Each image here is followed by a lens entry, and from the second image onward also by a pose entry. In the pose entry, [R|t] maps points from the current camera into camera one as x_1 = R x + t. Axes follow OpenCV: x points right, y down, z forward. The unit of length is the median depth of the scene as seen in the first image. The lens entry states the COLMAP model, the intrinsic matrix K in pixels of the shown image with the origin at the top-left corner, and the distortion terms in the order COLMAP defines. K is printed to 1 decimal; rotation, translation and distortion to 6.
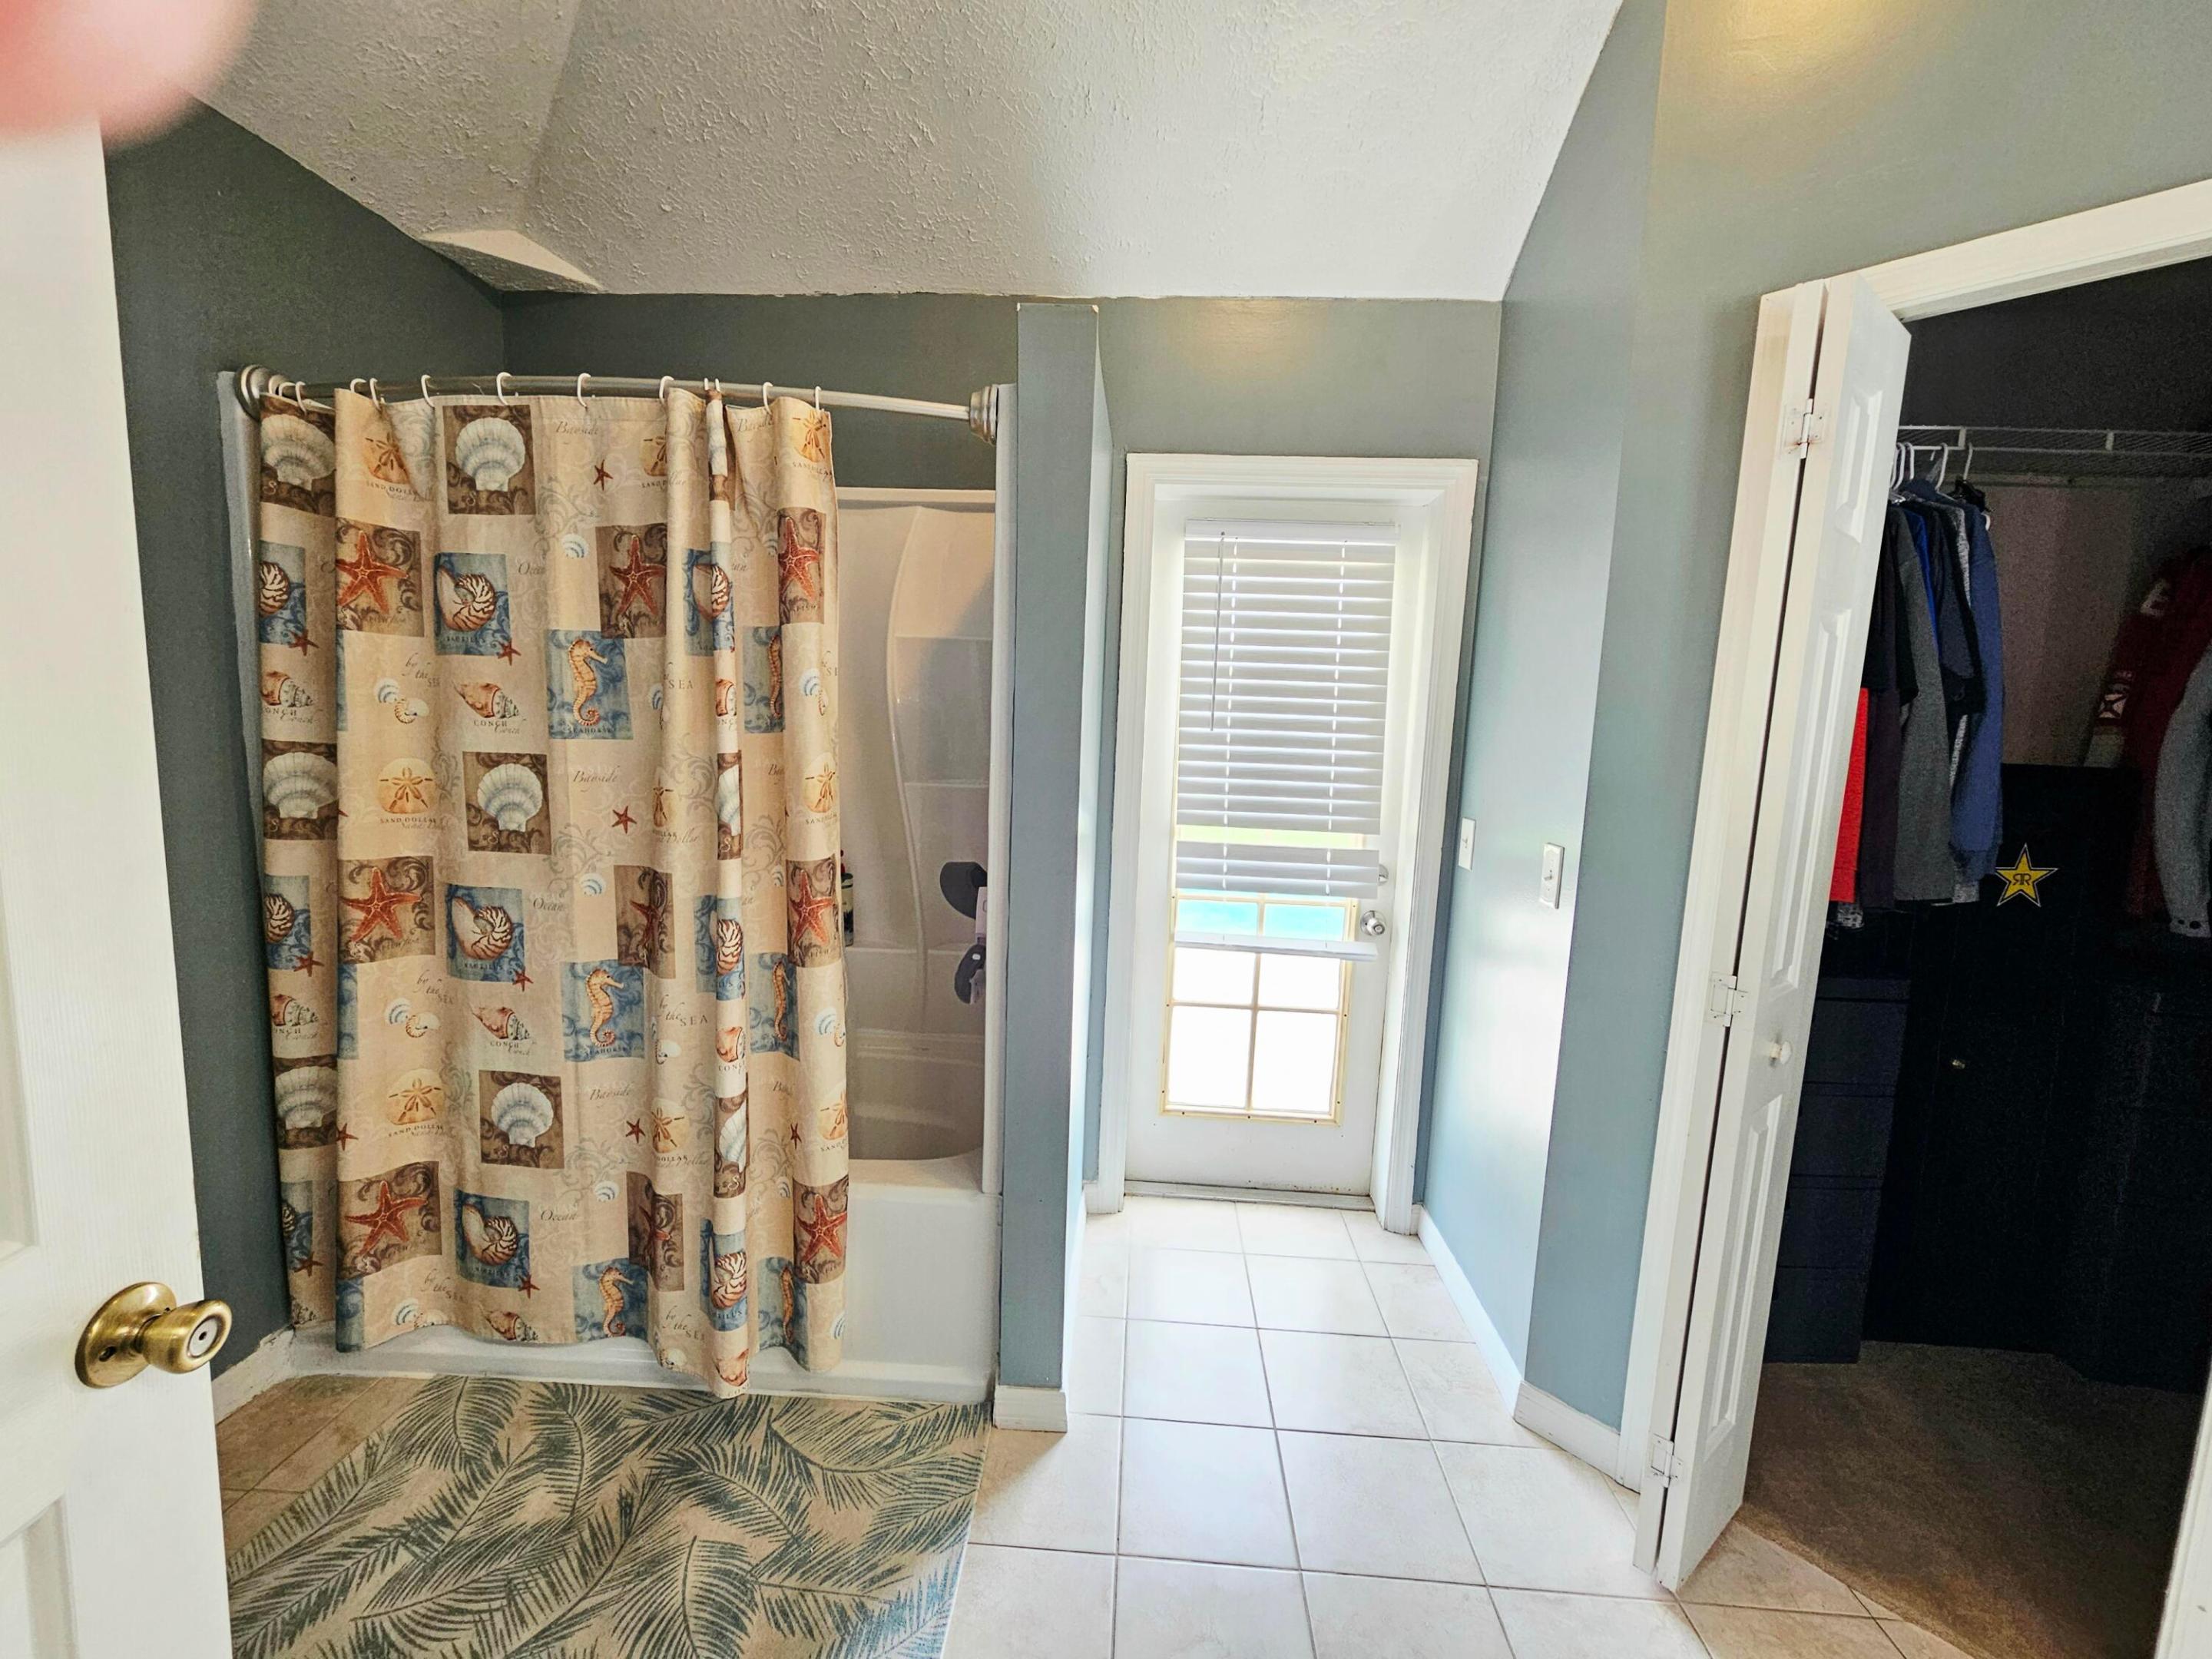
lens RADIAL K [[917.2, 0, 1097.3], [0, 917.2, 825.9], [0, 0, 1]] dist [0.002220, 0.002208]
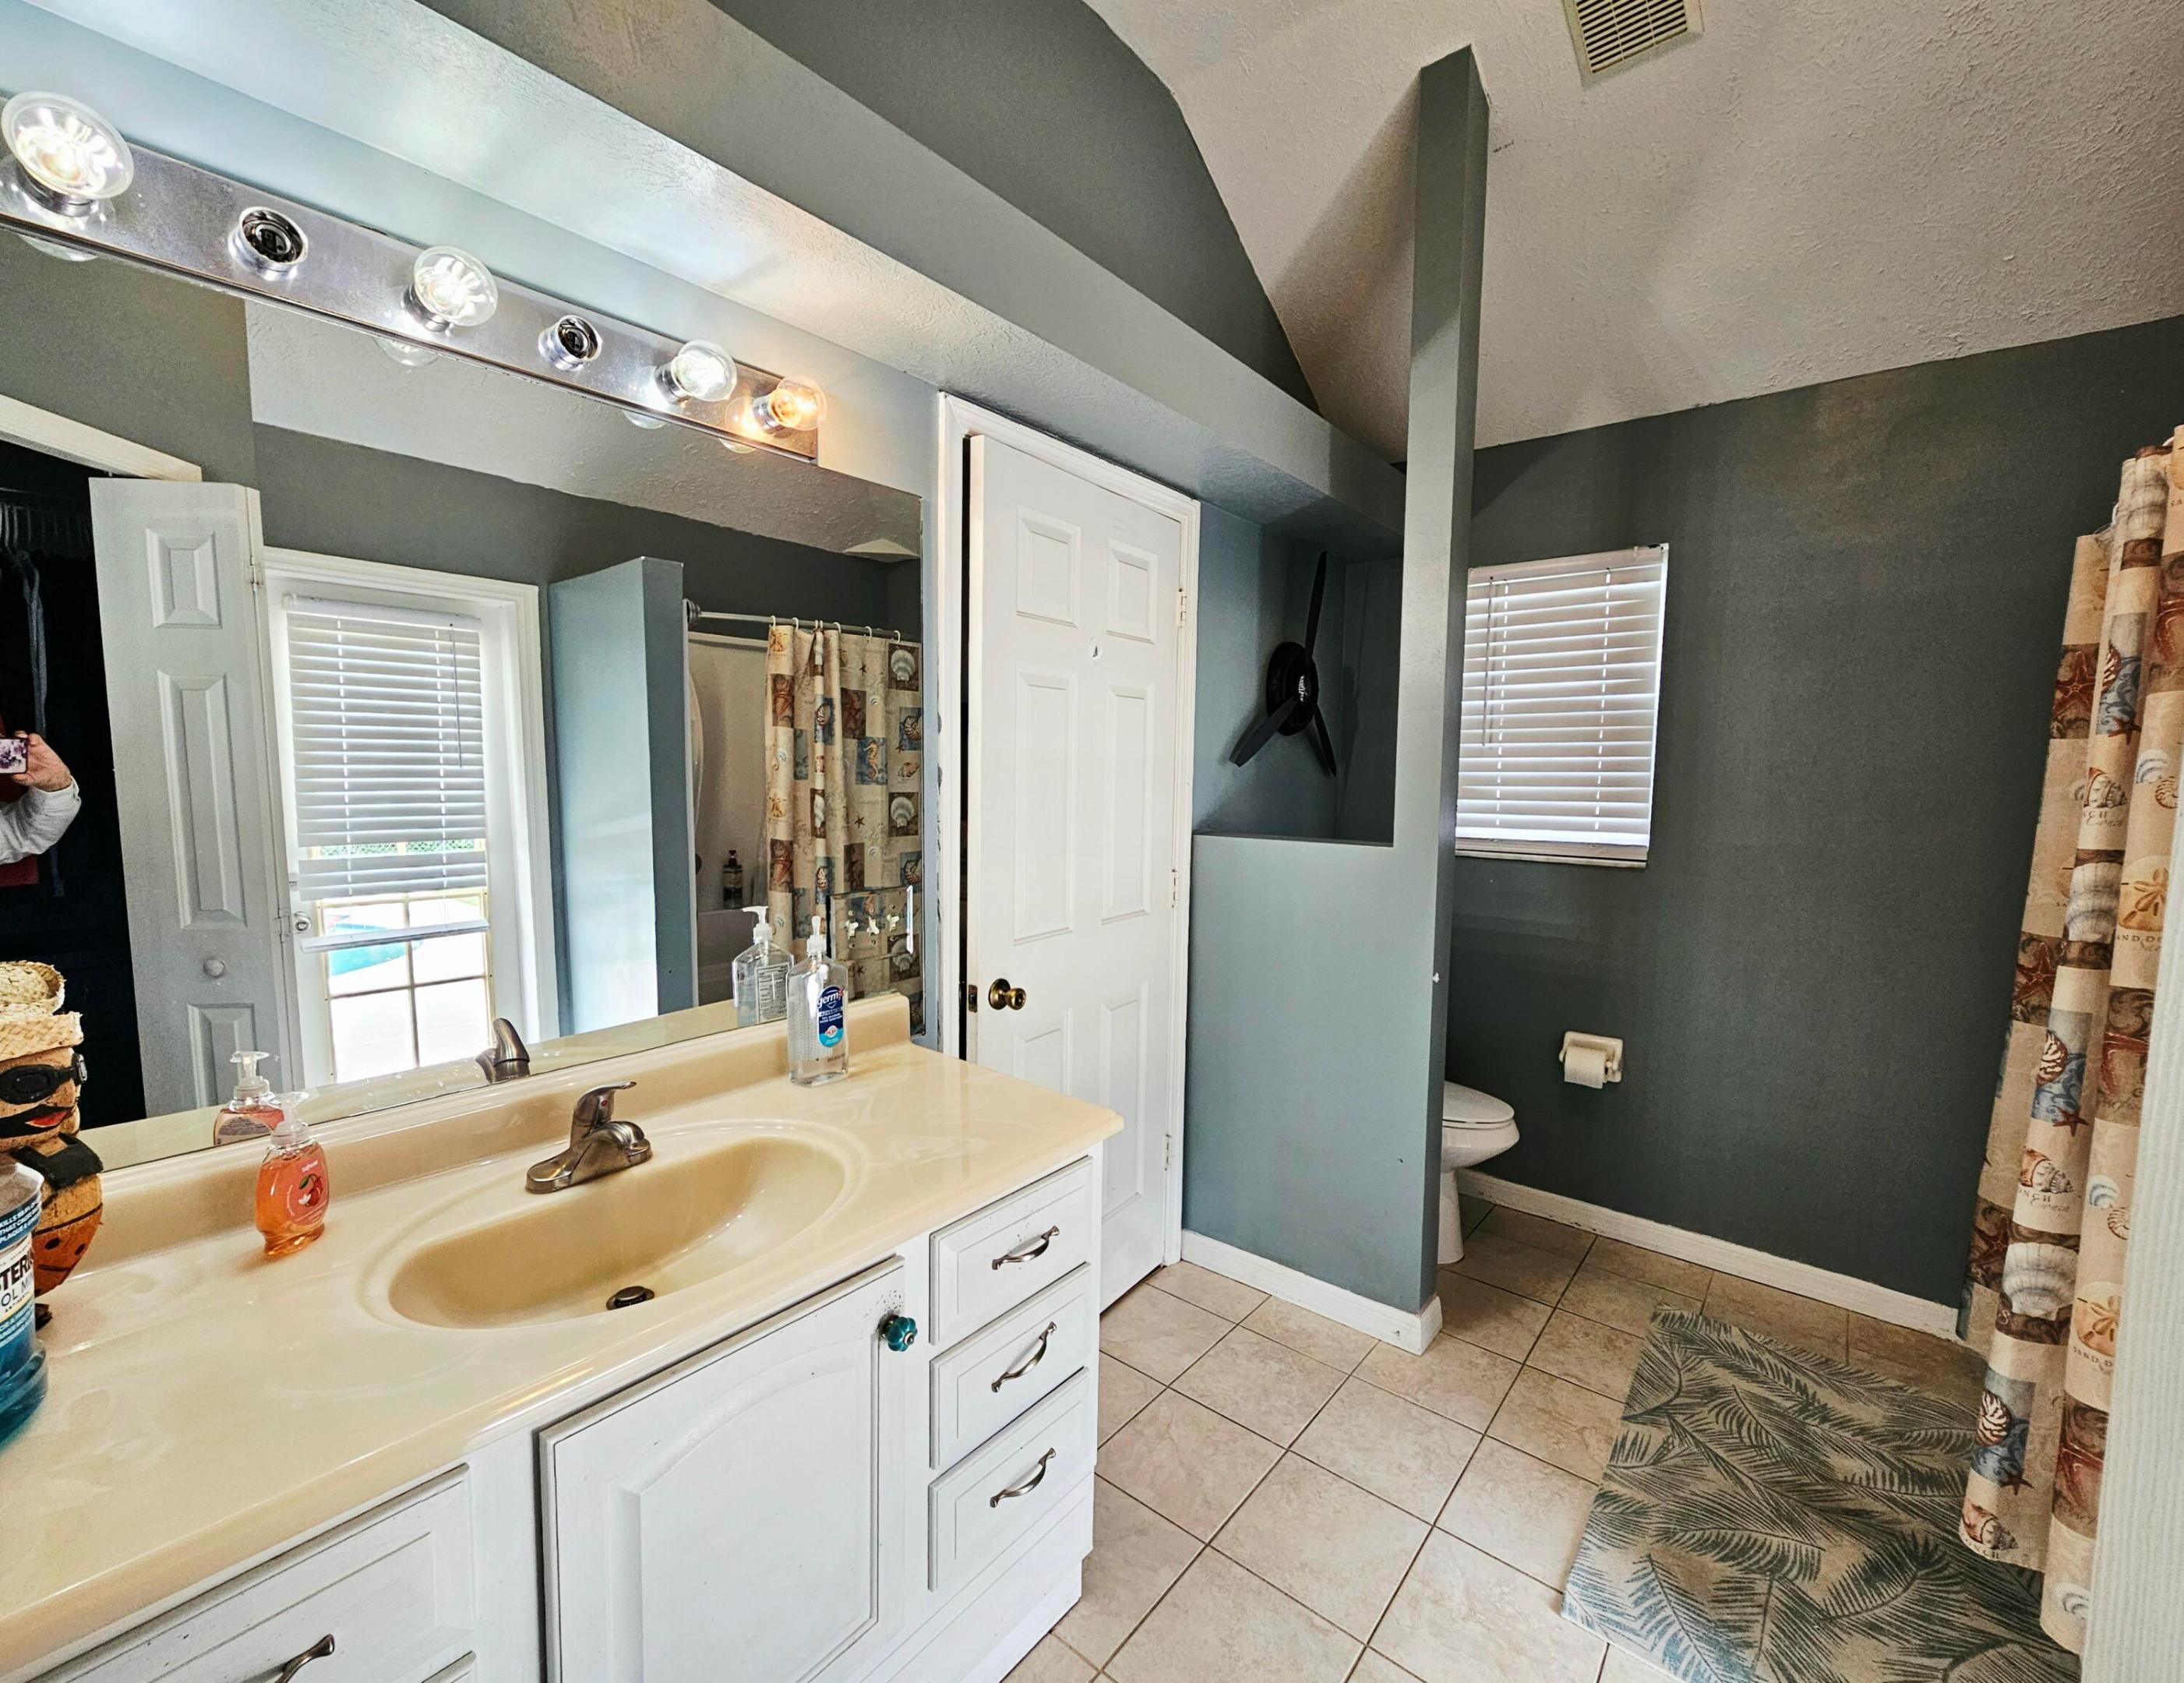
lens RADIAL K [[903.0, 0, 1092.2], [0, 903.0, 849.7], [0, 0, 1]] dist [-0.000250, -0.000024]
pose [[-0.601931, 0.029878, -0.797989, 0.499785], [-0.130026, 0.982296, 0.134859, -0.040829], [0.787891, 0.184935, -0.587390, 0.432125]]
